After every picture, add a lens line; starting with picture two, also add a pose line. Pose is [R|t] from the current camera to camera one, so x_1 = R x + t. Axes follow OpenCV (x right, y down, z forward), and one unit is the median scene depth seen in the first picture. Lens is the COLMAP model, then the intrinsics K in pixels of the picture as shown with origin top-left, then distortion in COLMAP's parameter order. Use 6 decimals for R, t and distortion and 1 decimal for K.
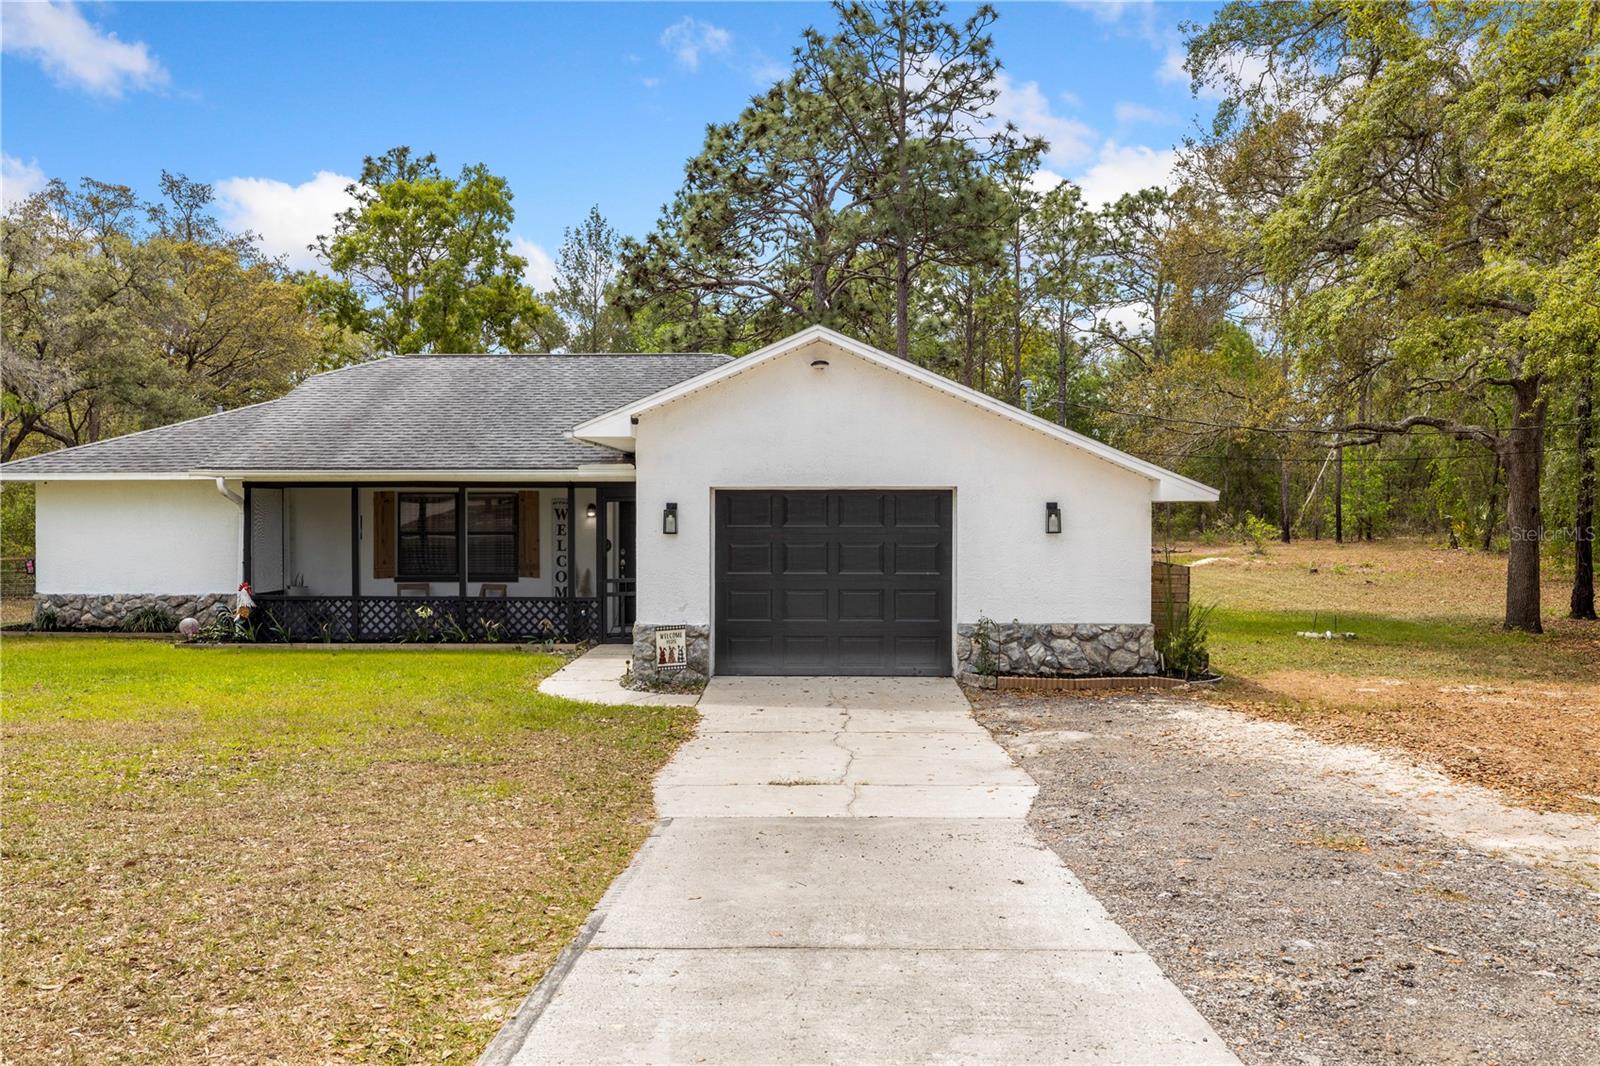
lens RADIAL K [[1341.5, 0, 800.2], [0, 1341.5, 527.9], [0, 0, 1]] dist [-0.001562, 0.003516]
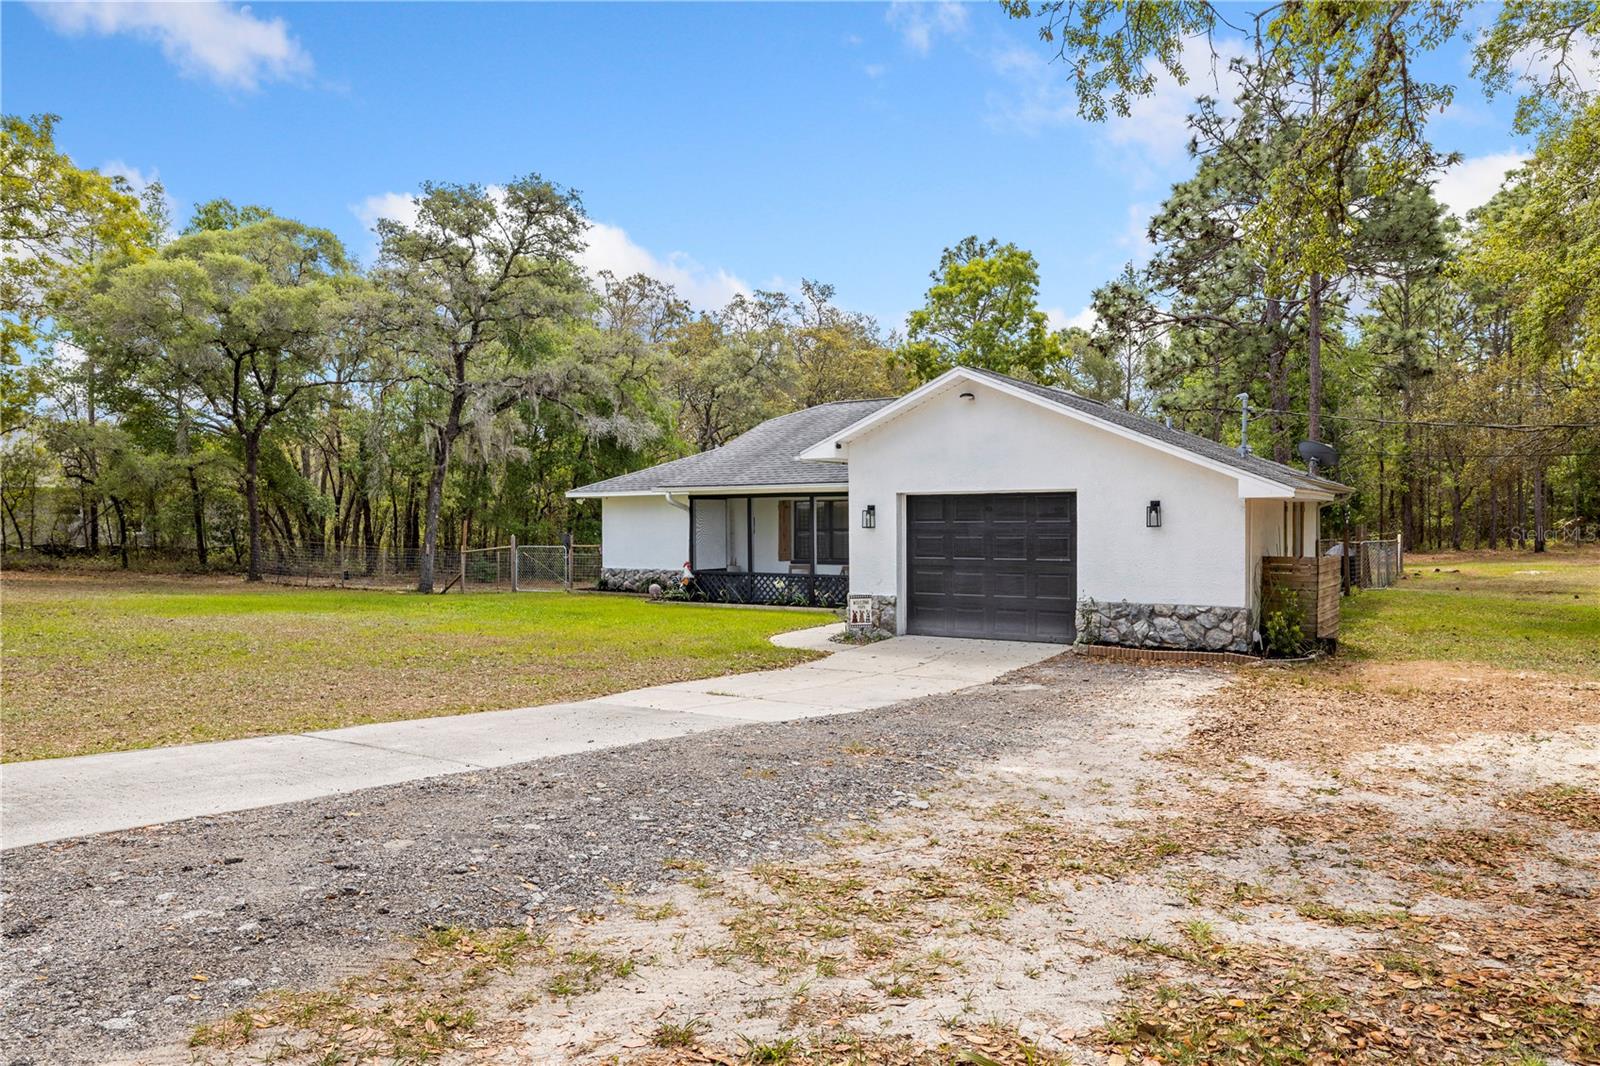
lens RADIAL K [[1100.2, 0, 800.1], [0, 1100.2, 537.3], [0, 0, 1]] dist [0.000671, 0.000800]
pose [[0.848020, 0.002991, -0.529956, 0.424079], [-0.000304, 0.999987, 0.005159, 0.007941], [0.529965, -0.004214, 0.848009, 0.017377]]
